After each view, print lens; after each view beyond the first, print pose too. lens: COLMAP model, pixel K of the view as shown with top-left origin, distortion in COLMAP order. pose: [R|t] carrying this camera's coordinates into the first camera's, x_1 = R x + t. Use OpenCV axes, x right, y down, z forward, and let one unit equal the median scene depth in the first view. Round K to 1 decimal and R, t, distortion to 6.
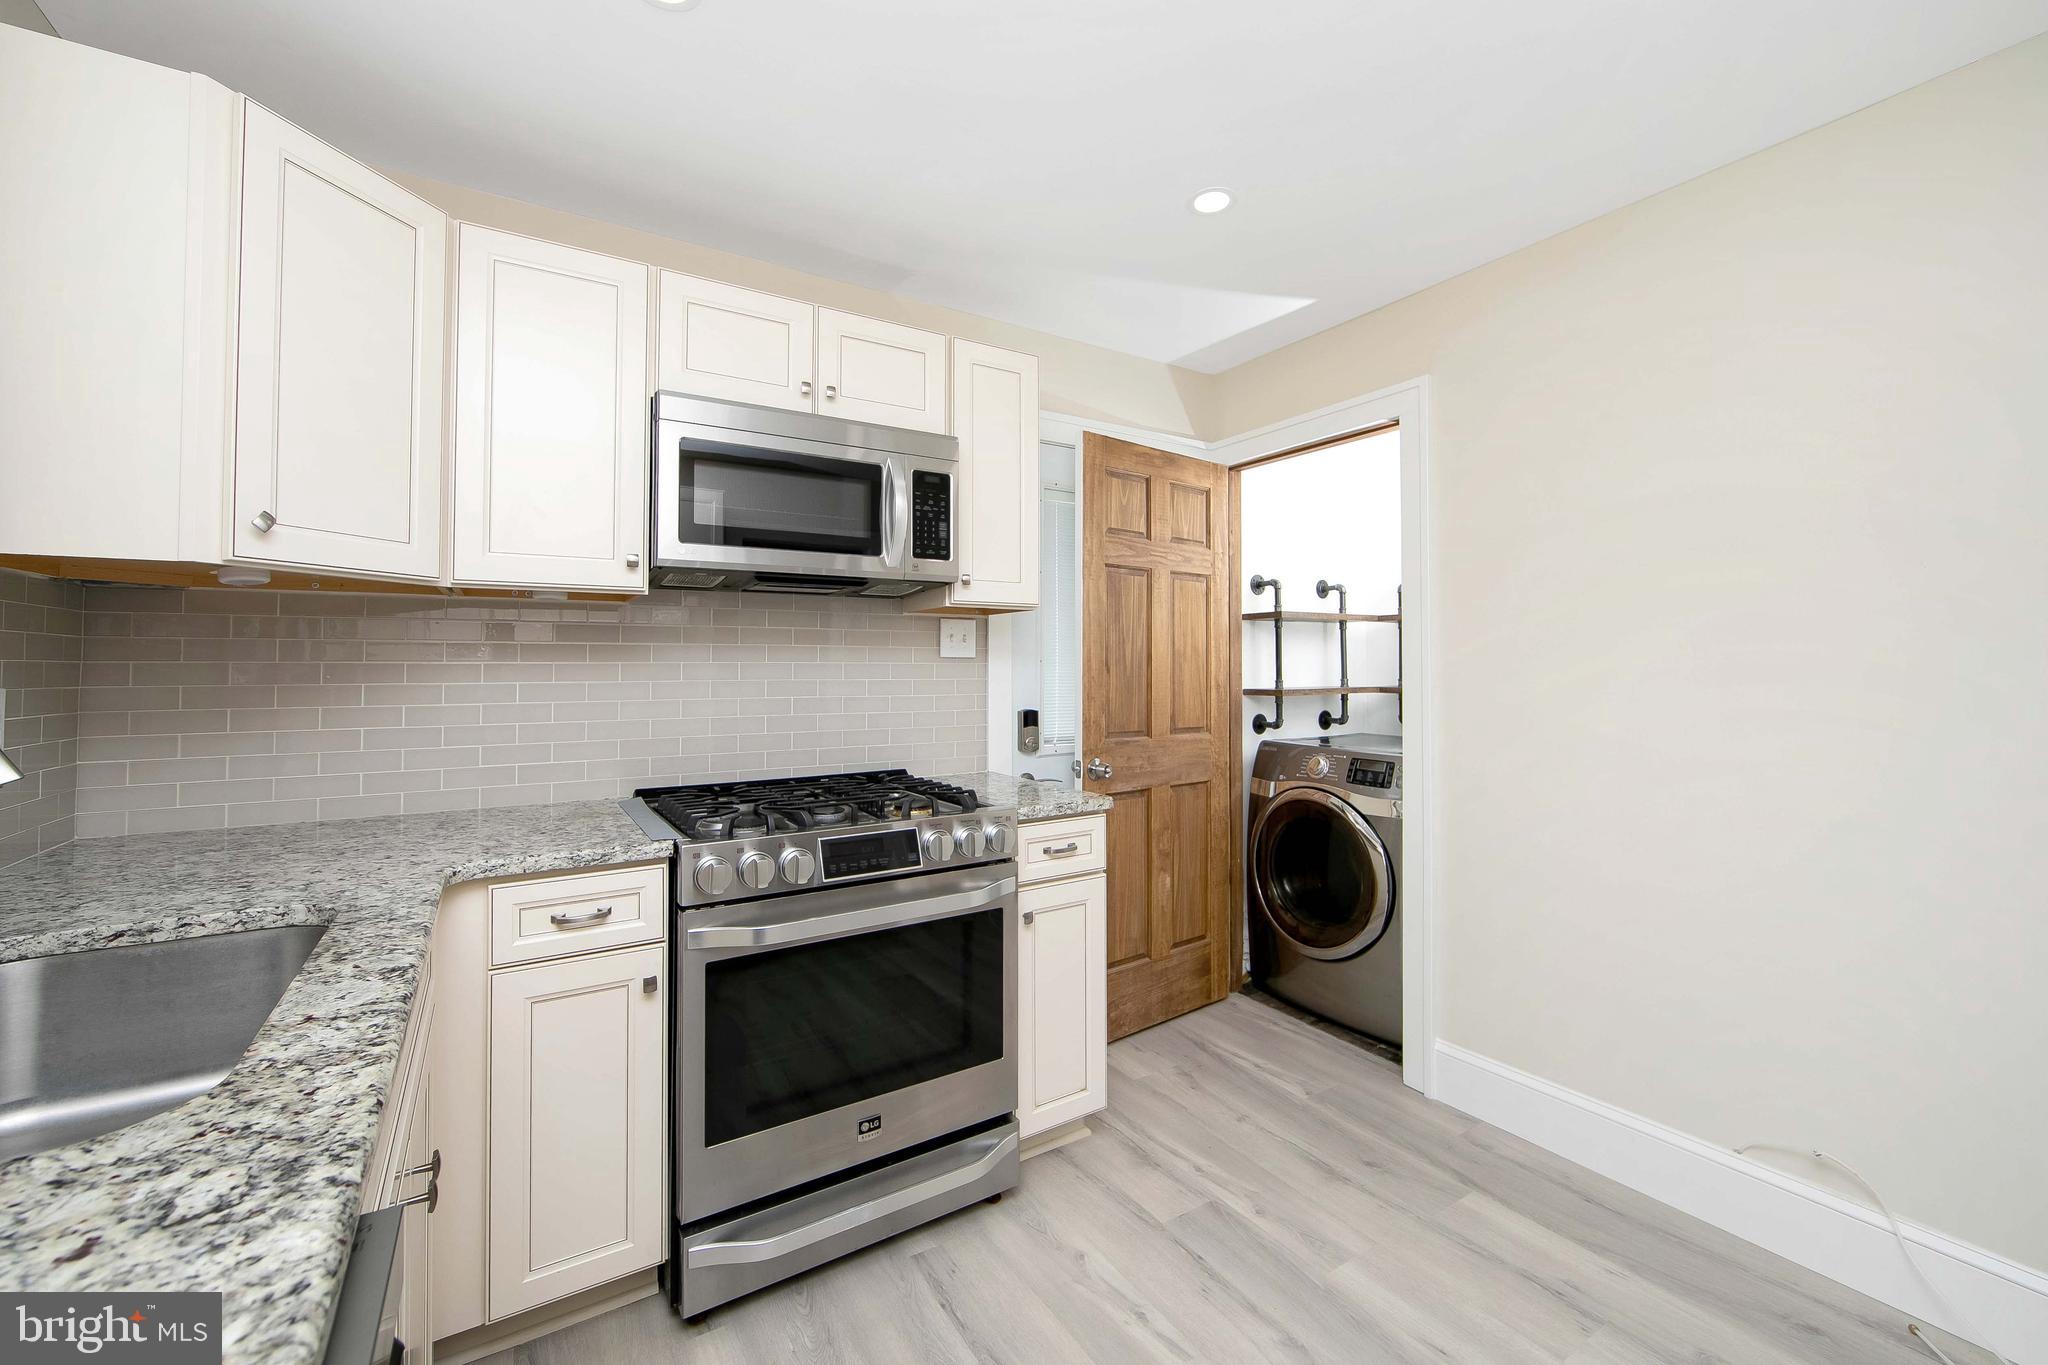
lens RADIAL K [[825.8, 0, 1018.5], [0, 825.8, 646.1], [0, 0, 1]] dist [-0.002904, -0.000011]
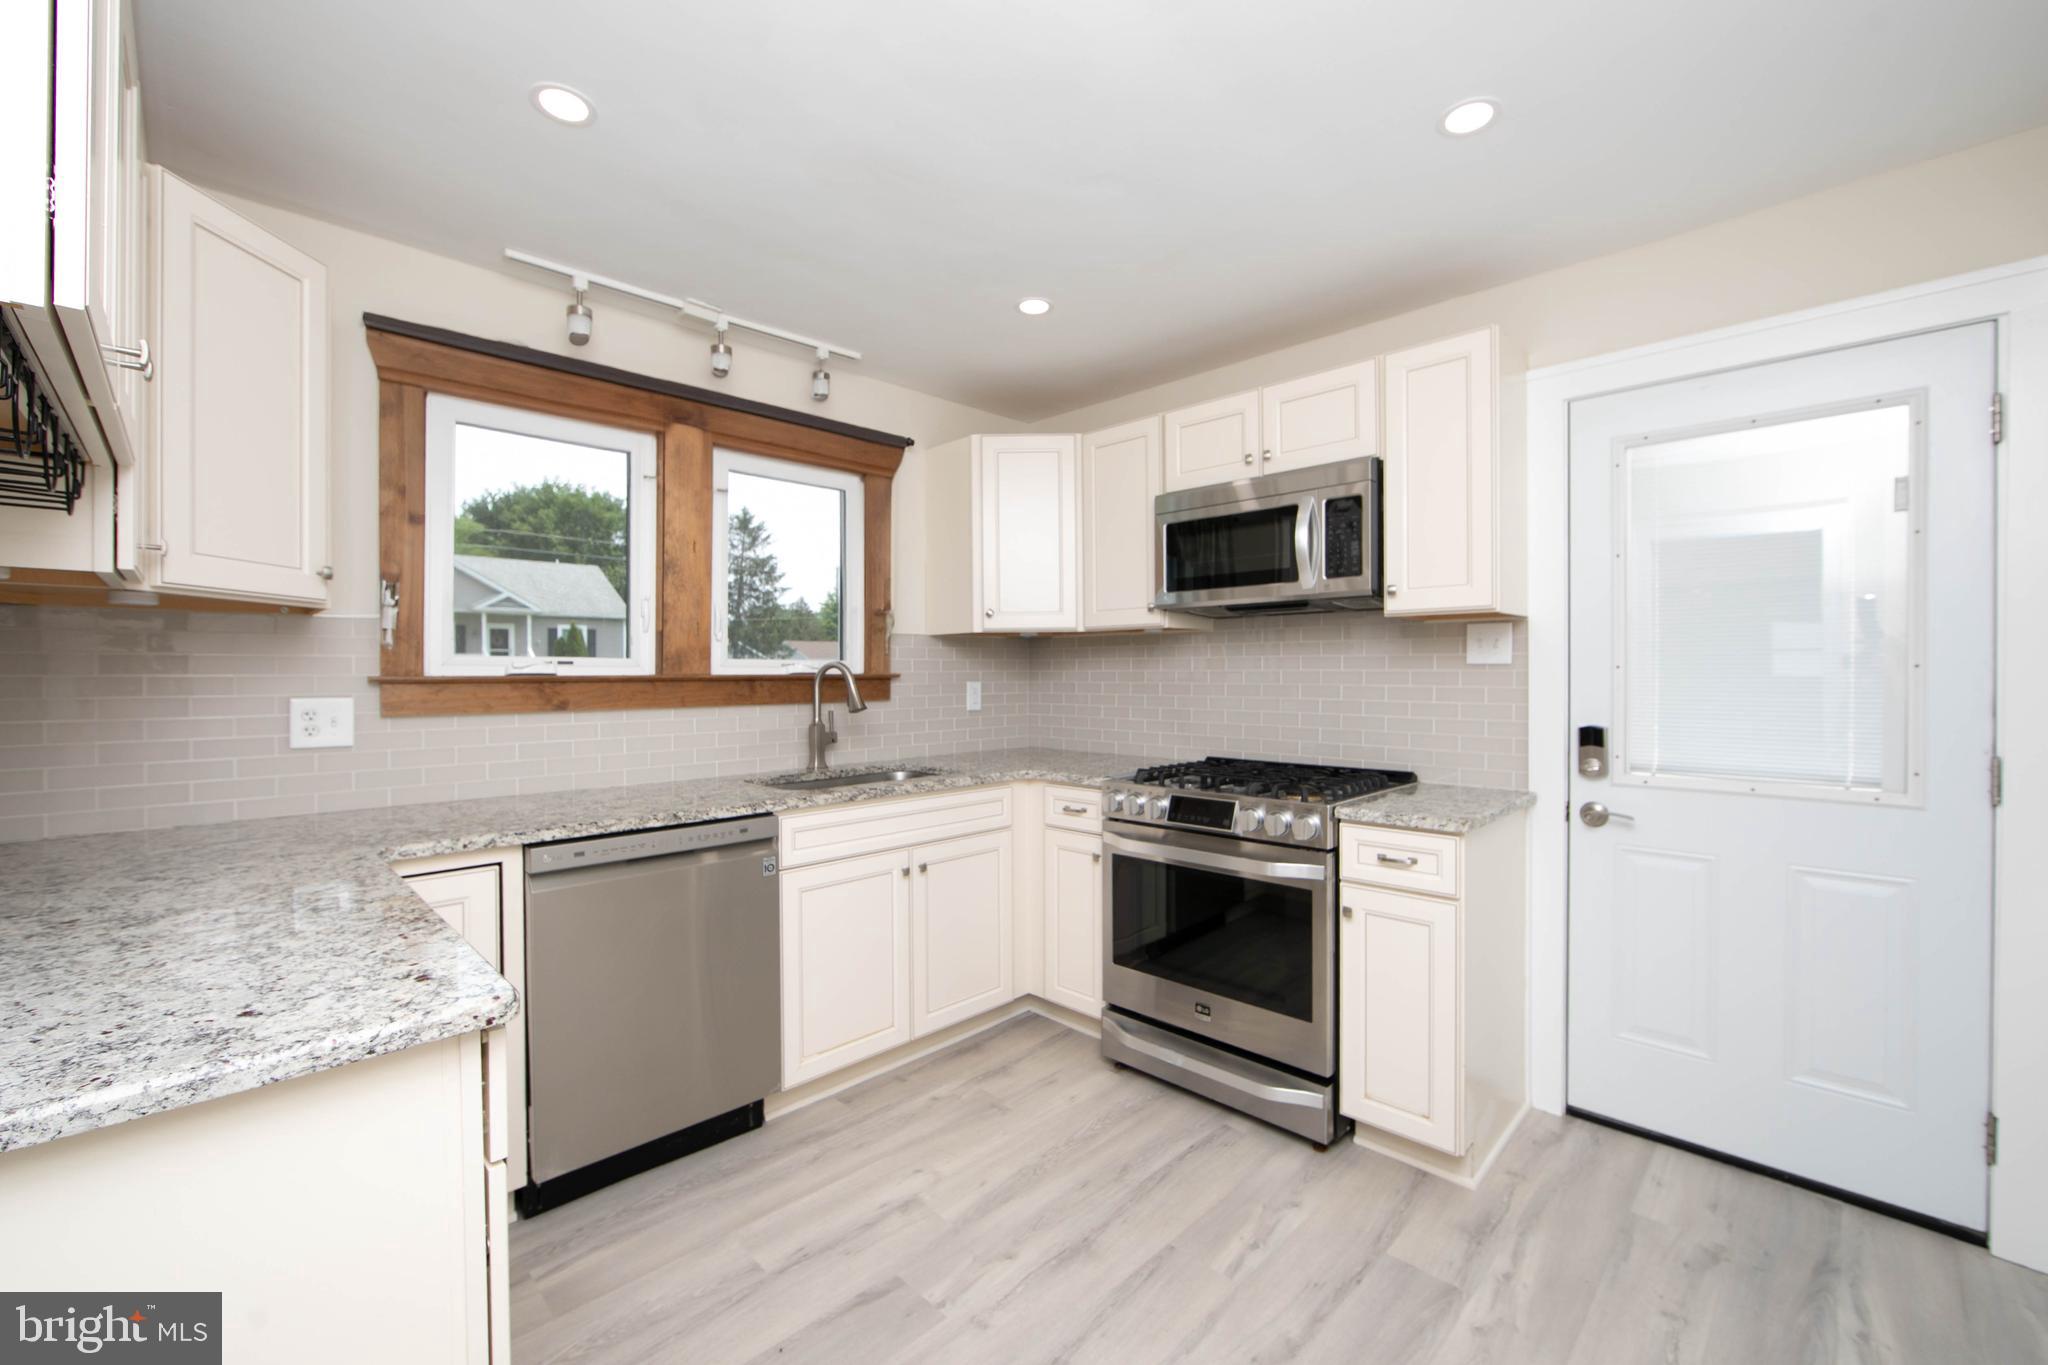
lens RADIAL K [[836.9, 0, 1032.2], [0, 836.9, 667.5], [0, 0, 1]] dist [-0.002413, 0.000174]
pose [[0.233945, 0.001274, -0.972249, 0.946960], [0.029235, 0.999538, 0.008345, -0.006386], [0.971810, -0.030375, 0.233799, 0.356645]]
